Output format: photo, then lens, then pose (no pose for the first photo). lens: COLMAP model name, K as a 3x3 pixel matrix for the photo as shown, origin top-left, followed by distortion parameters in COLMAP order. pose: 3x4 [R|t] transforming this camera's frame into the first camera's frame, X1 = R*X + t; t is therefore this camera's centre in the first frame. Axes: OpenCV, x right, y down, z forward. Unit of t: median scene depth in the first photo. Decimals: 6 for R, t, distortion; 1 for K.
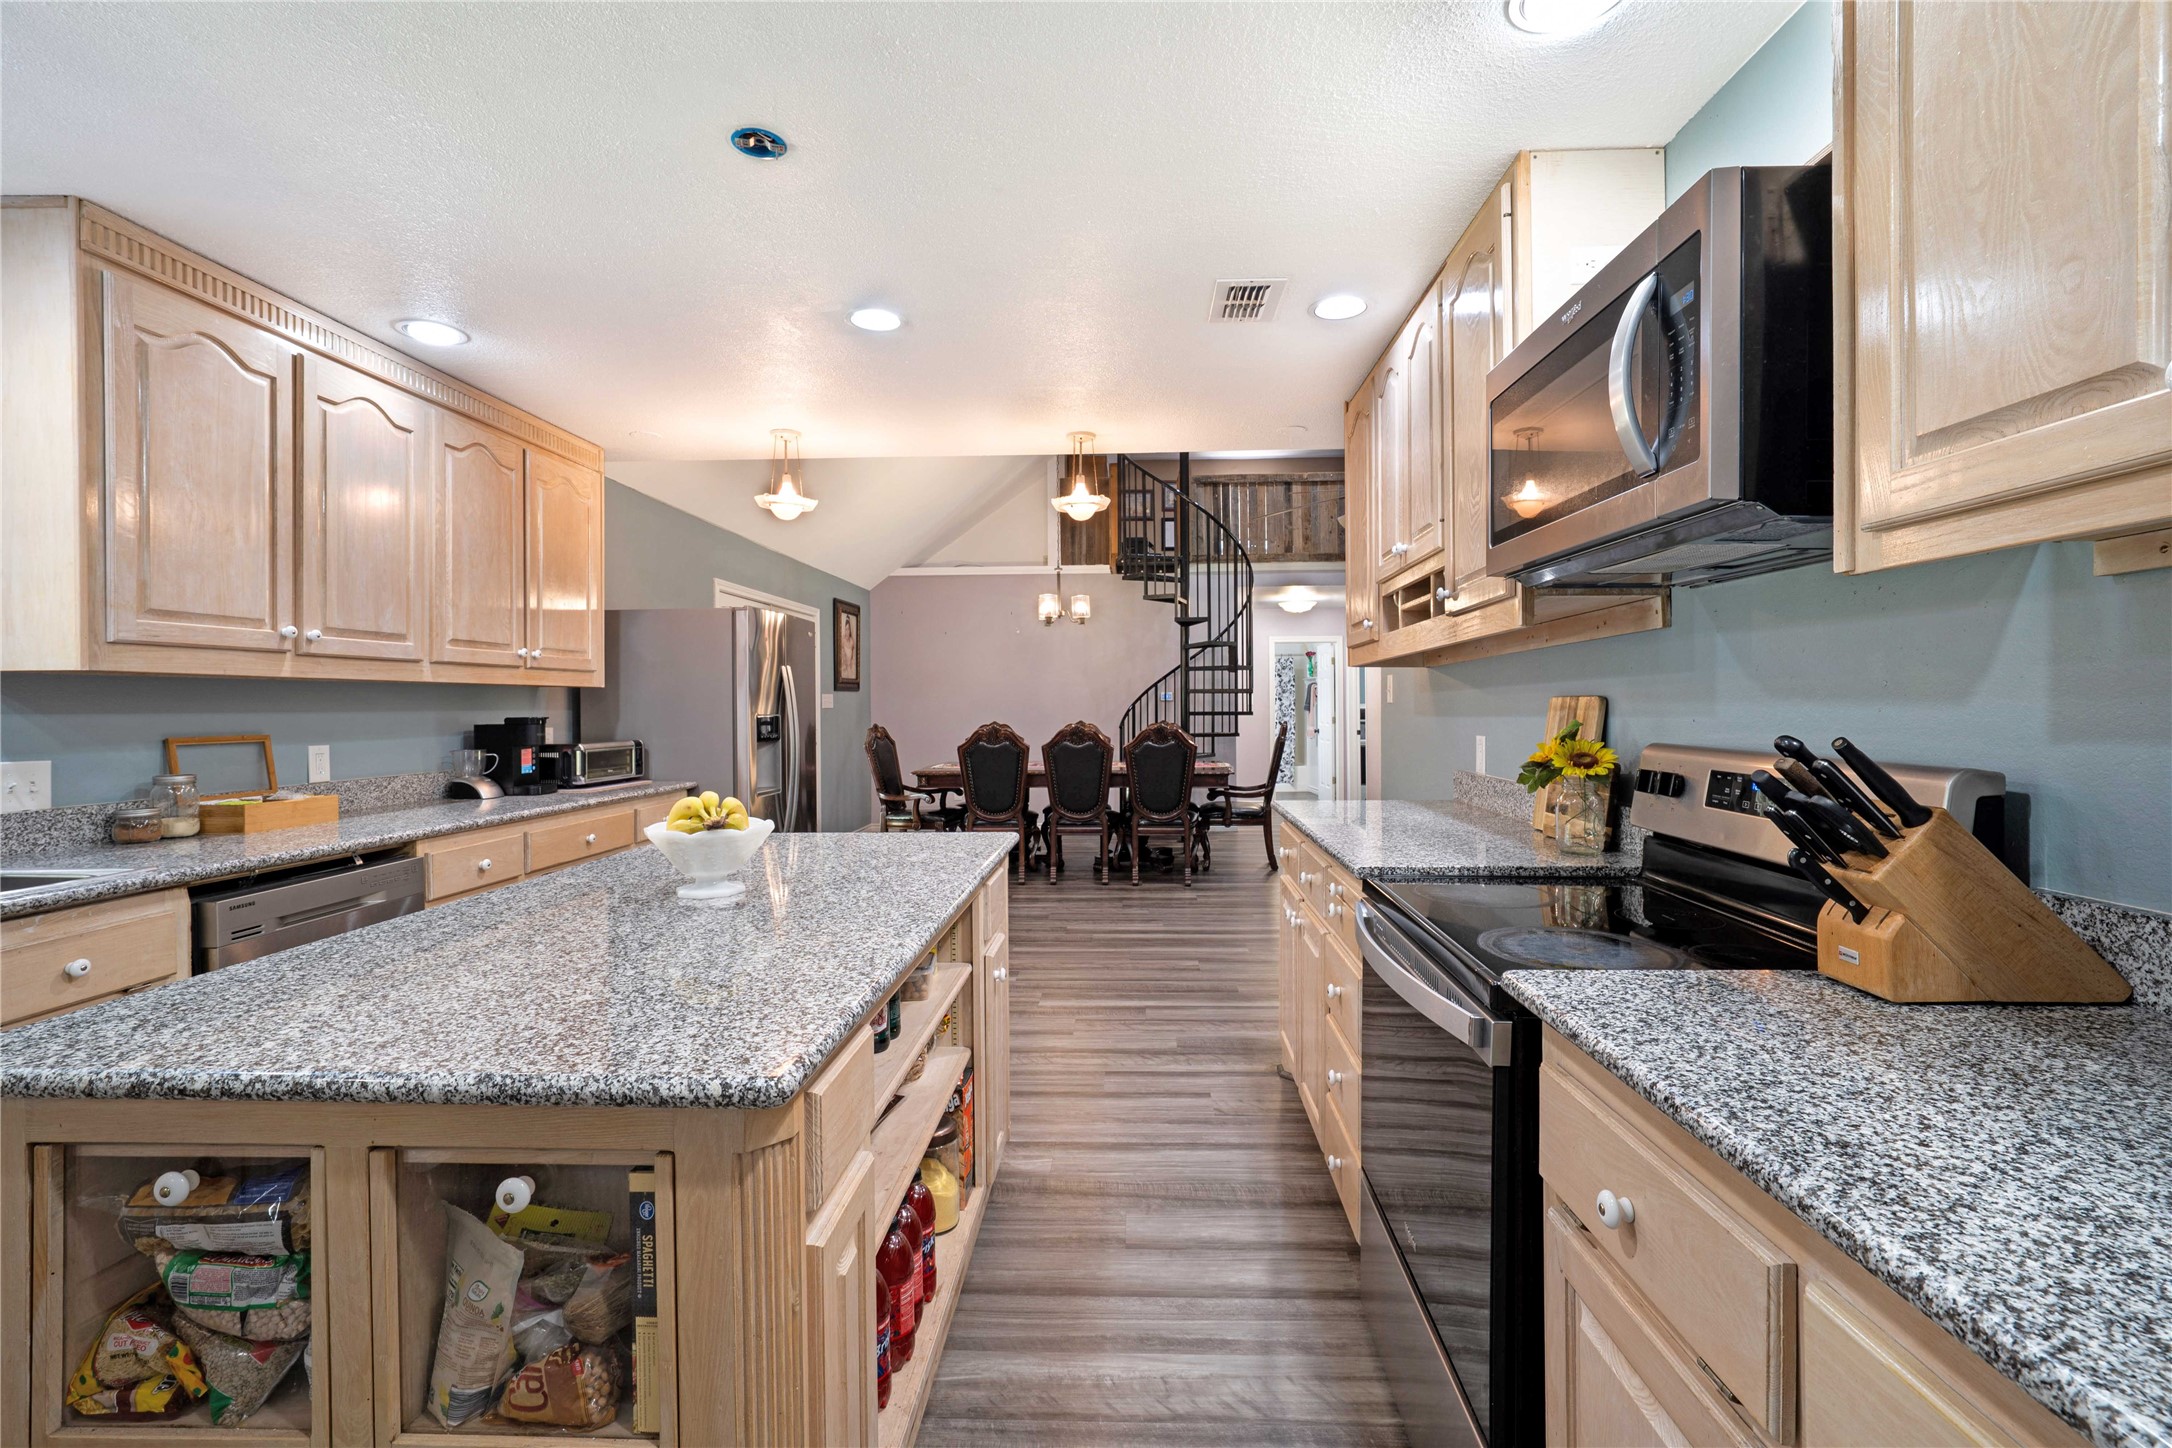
lens RADIAL K [[947.2, 0, 1102.7], [0, 947.2, 706.2], [0, 0, 1]] dist [-0.013985, 0.004682]
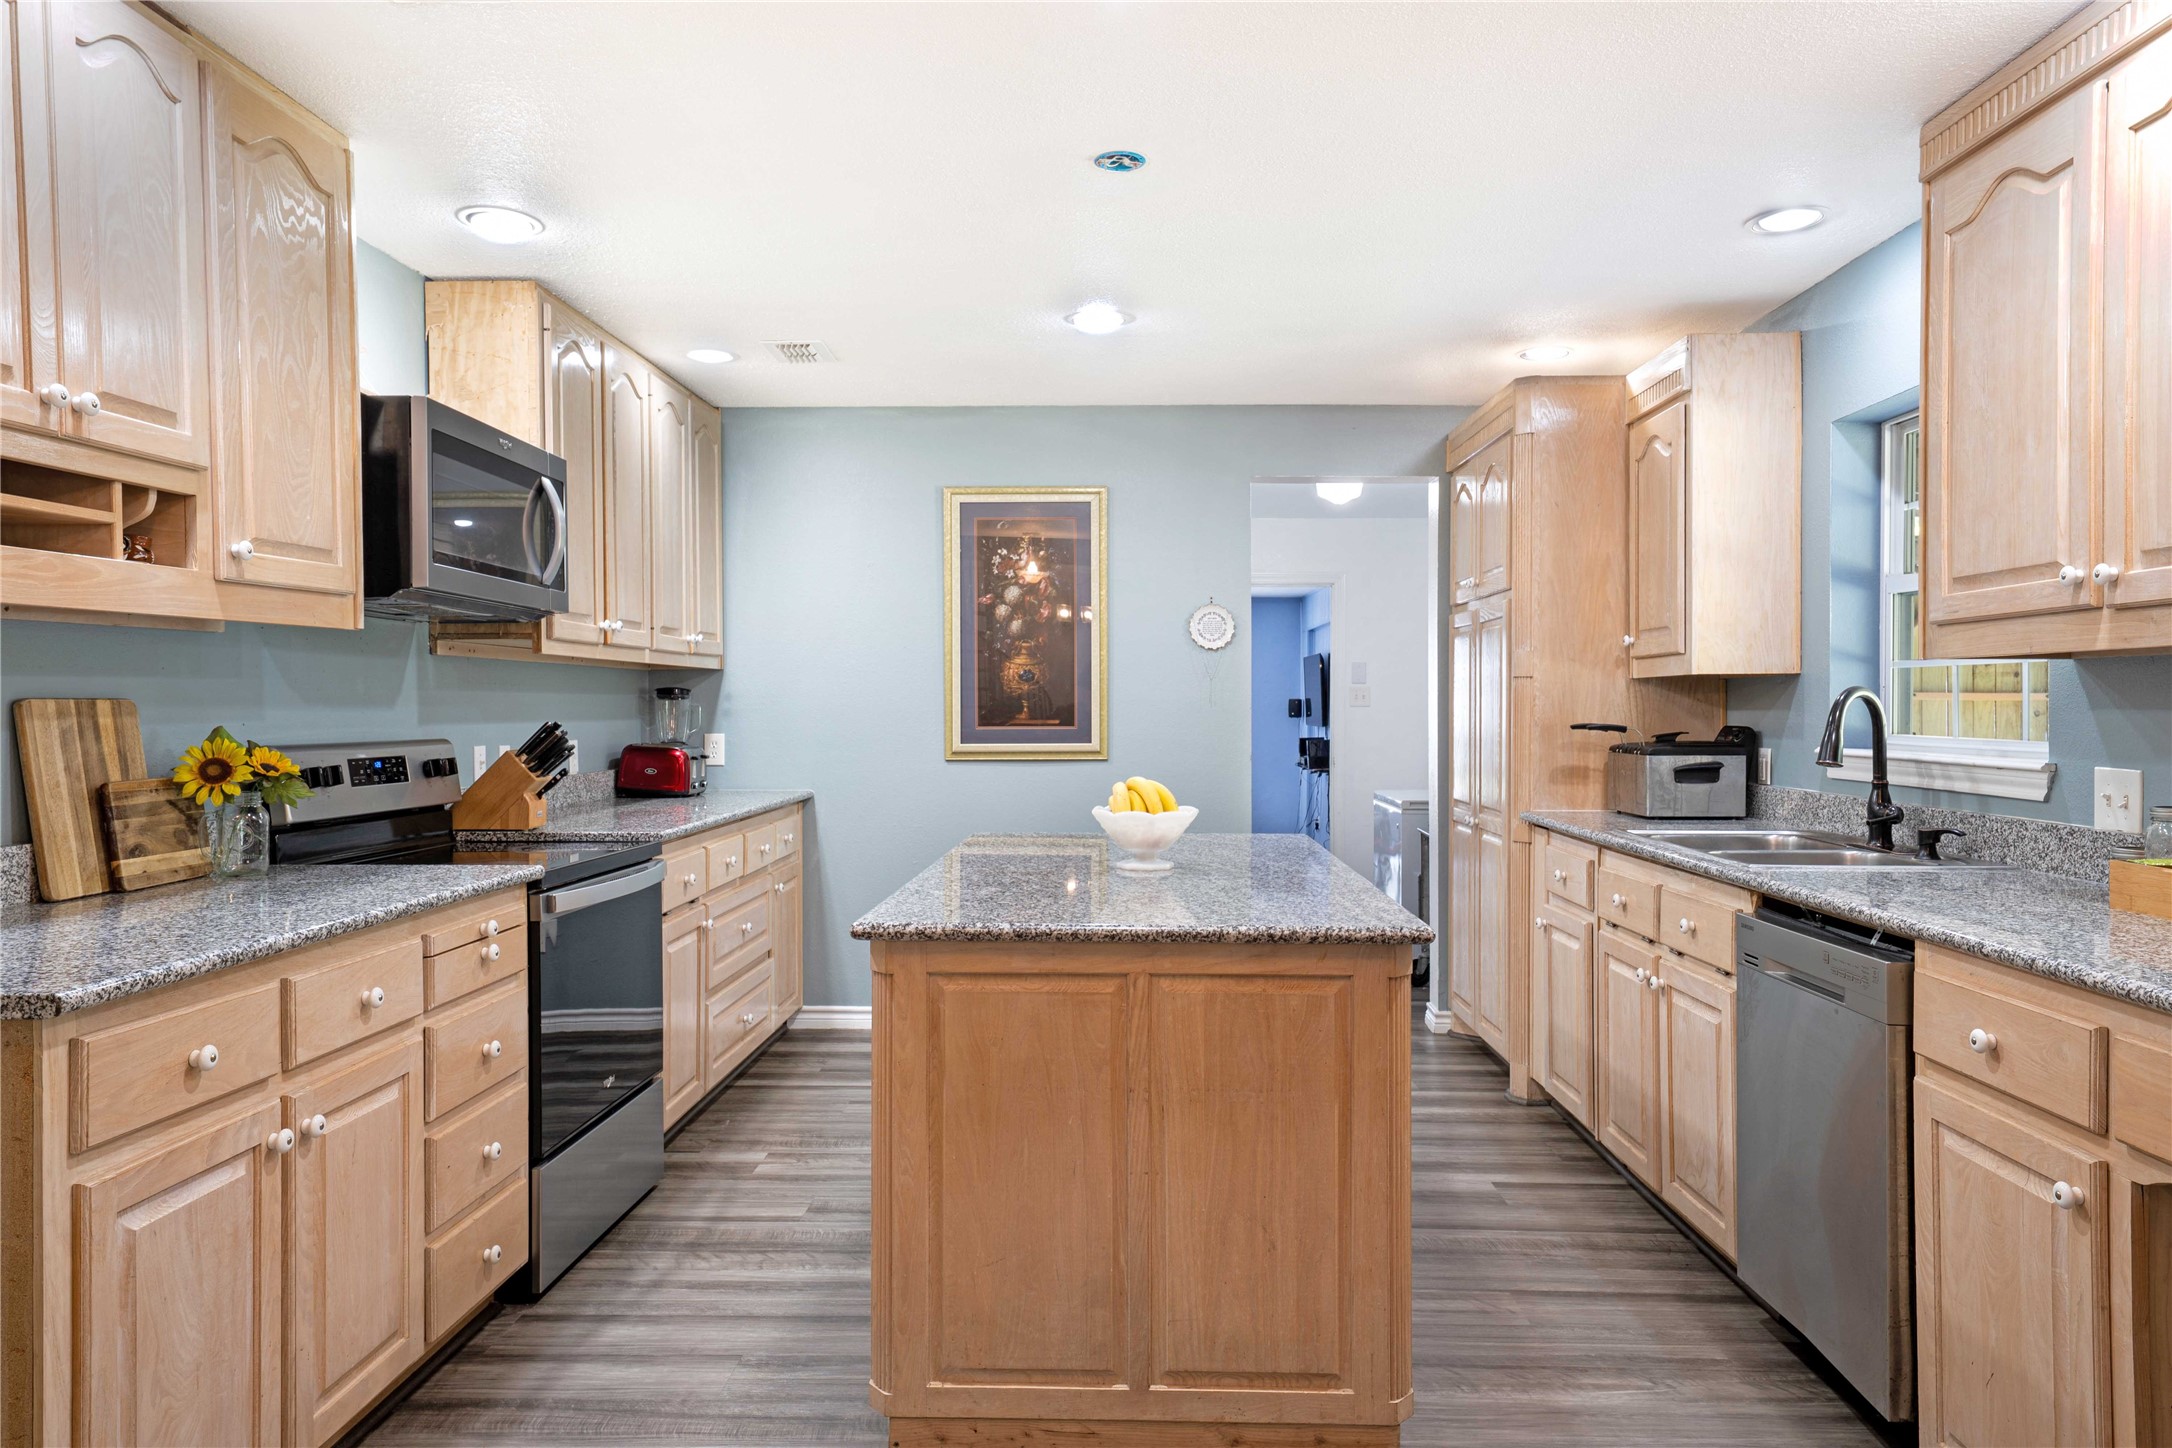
lens RADIAL K [[1413.9, 0, 1094.2], [0, 1413.9, 713.0], [0, 0, 1]] dist [0.024544, 0.001510]
pose [[-0.999943, 0.006548, -0.008385, -0.243360], [0.006492, 0.999957, 0.006651, -0.001933], [0.008428, 0.006597, -0.999943, 1.956921]]
